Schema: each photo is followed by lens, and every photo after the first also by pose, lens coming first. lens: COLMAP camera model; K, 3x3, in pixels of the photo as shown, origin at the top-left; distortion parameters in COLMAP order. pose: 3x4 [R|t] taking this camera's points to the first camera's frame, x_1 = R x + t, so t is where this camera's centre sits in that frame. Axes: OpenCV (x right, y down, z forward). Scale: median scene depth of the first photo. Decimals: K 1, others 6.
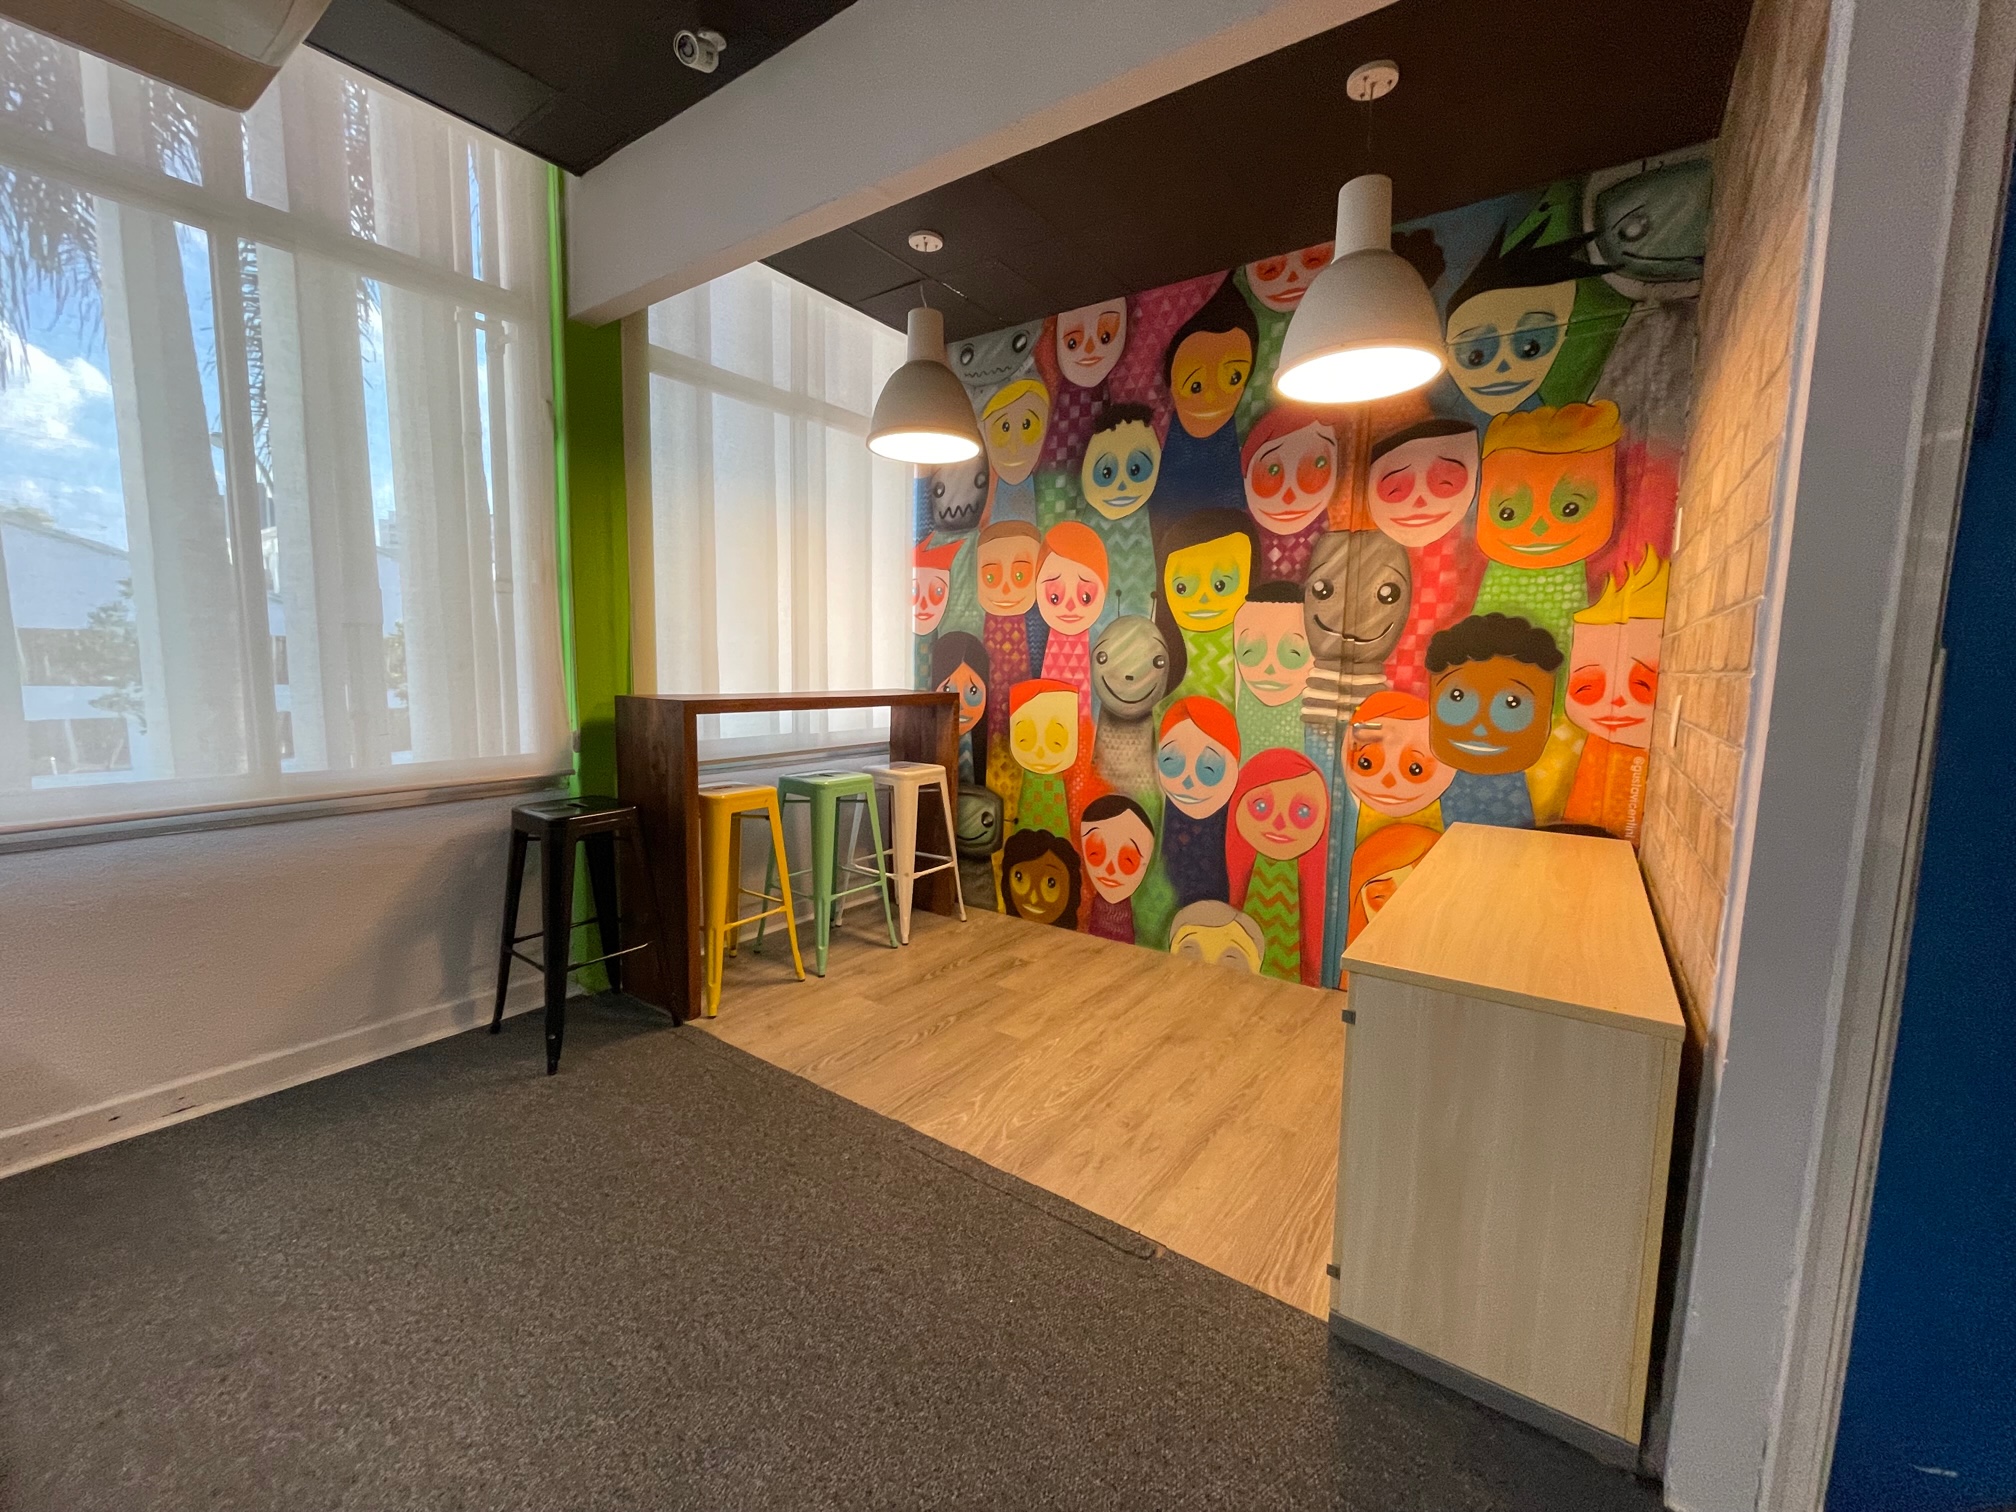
lens RADIAL K [[812.1, 0, 1009.8], [0, 812.1, 754.7], [0, 0, 1]] dist [0.000088, -0.000001]
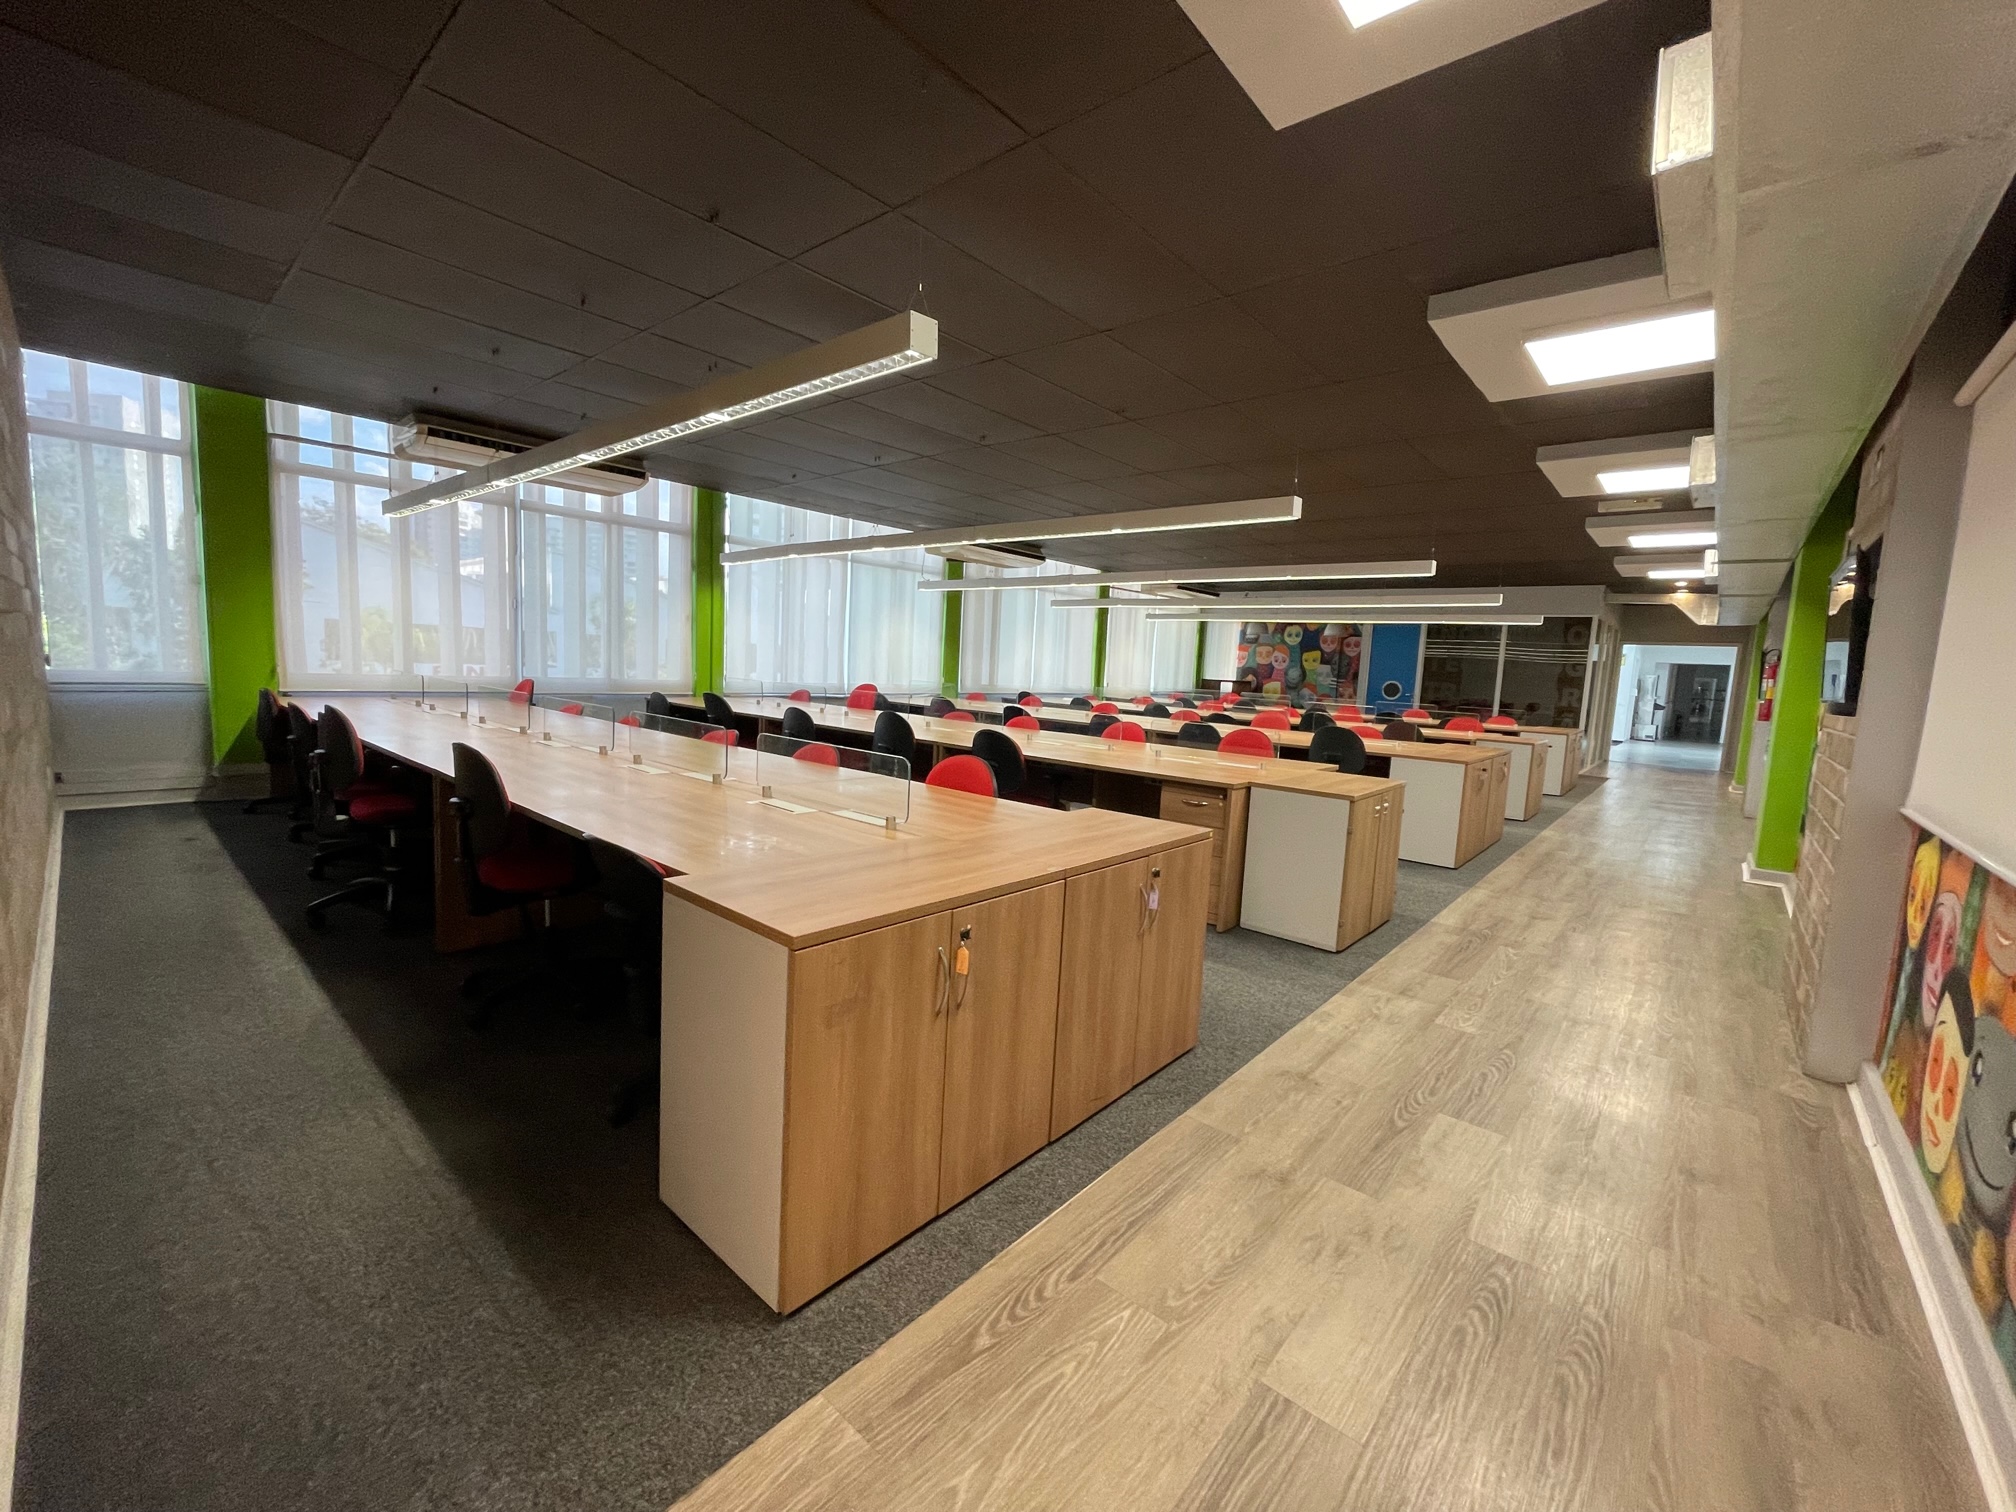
lens RADIAL K [[812.1, 0, 1004.0], [0, 812.1, 749.2], [0, 0, 1]] dist [0.000088, -0.000001]
pose [[0.994485, 0.038425, -0.097588, -1.091075], [-0.039839, 0.999127, -0.012578, 0.458185], [0.097020, 0.016396, 0.995147, -4.005810]]
